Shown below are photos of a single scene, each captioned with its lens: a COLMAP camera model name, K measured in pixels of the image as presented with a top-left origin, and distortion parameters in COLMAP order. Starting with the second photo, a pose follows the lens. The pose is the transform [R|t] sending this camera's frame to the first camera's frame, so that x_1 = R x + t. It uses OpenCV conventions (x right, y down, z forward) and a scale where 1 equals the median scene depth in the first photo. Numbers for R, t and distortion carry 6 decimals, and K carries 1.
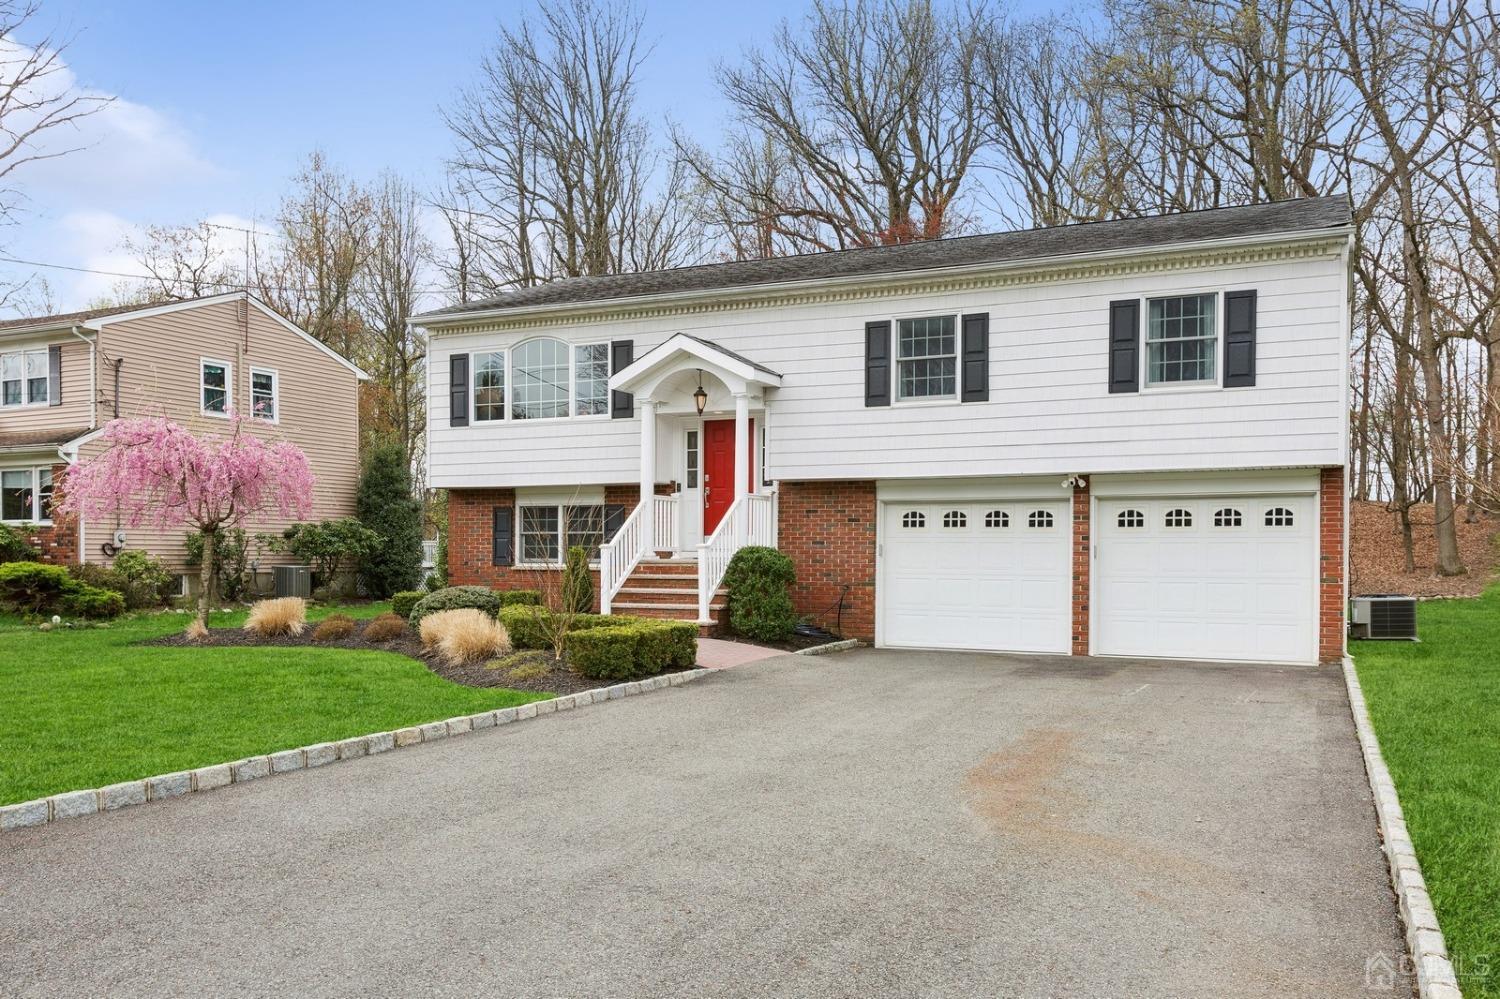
lens RADIAL K [[1226.5, 0, 750.0], [0, 1226.5, 499.5], [0, 0, 1]] dist [0.031232, -0.000551]
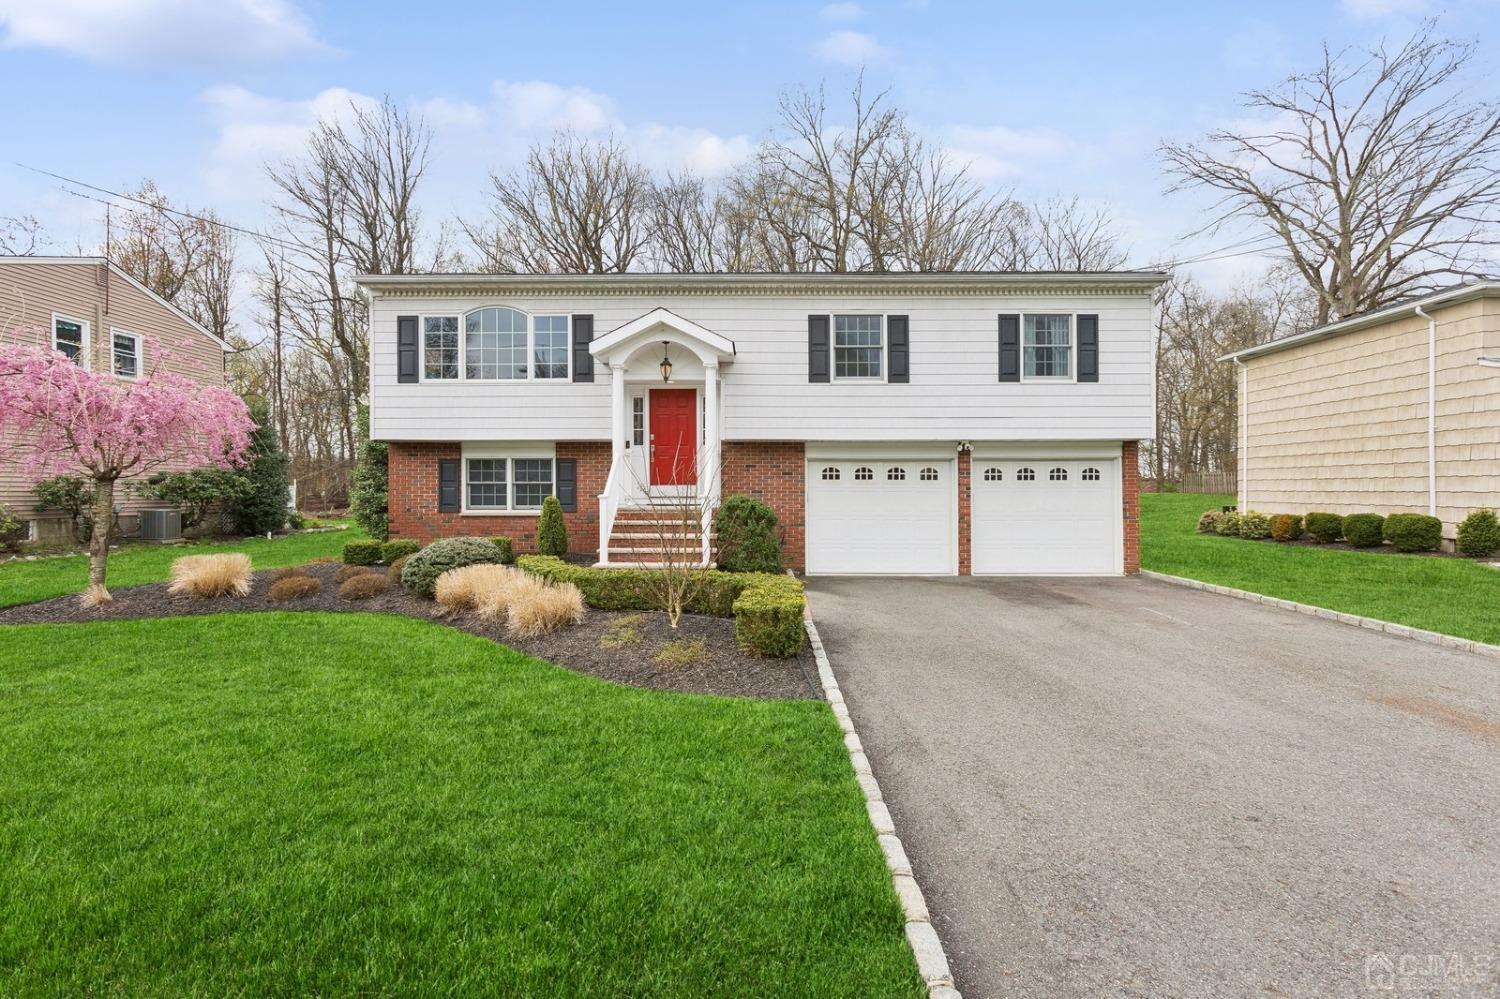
lens RADIAL K [[664.0, 0, 750.3], [0, 664.0, 467.7], [0, 0, 1]] dist [-0.001321, 0.007626]
pose [[0.912037, 0.011526, 0.409946, -0.226716], [-0.015570, 0.999857, 0.006528, 0.006851], [-0.409812, -0.012336, 0.912087, 0.394306]]
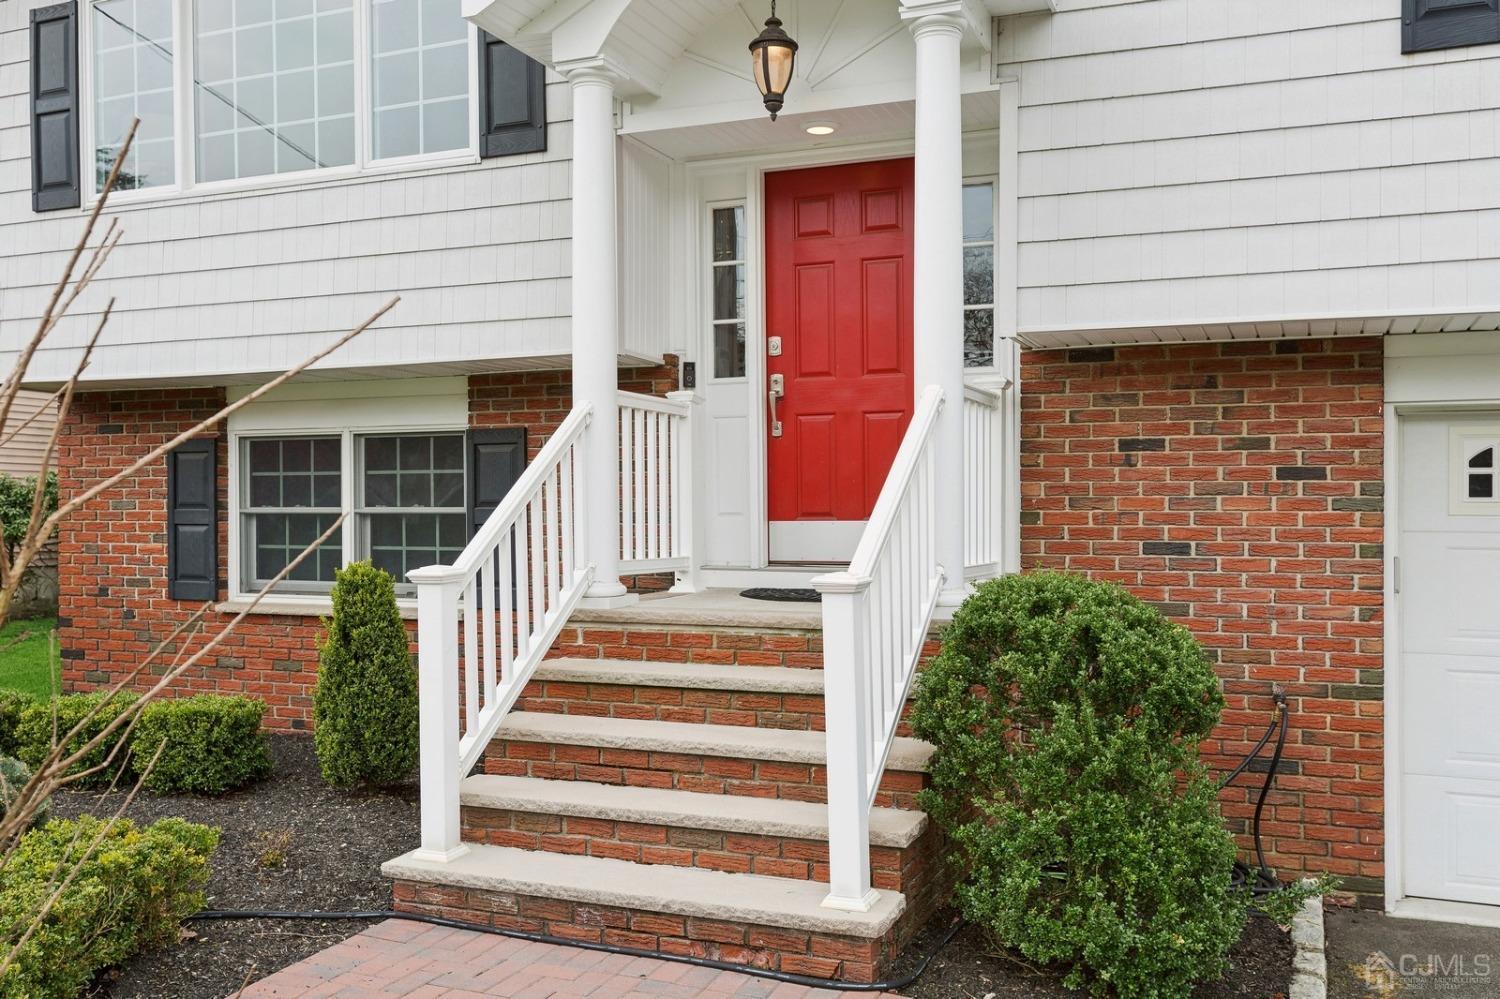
lens RADIAL K [[1350.5, 0, 744.2], [0, 1350.5, 510.3], [0, 0, 1]] dist [-0.002889, -0.001457]
pose [[0.999262, -0.001860, 0.038374, -0.061104], [0.000199, 0.999065, 0.043243, 0.011626], [-0.038419, -0.043204, 0.998327, 0.677194]]
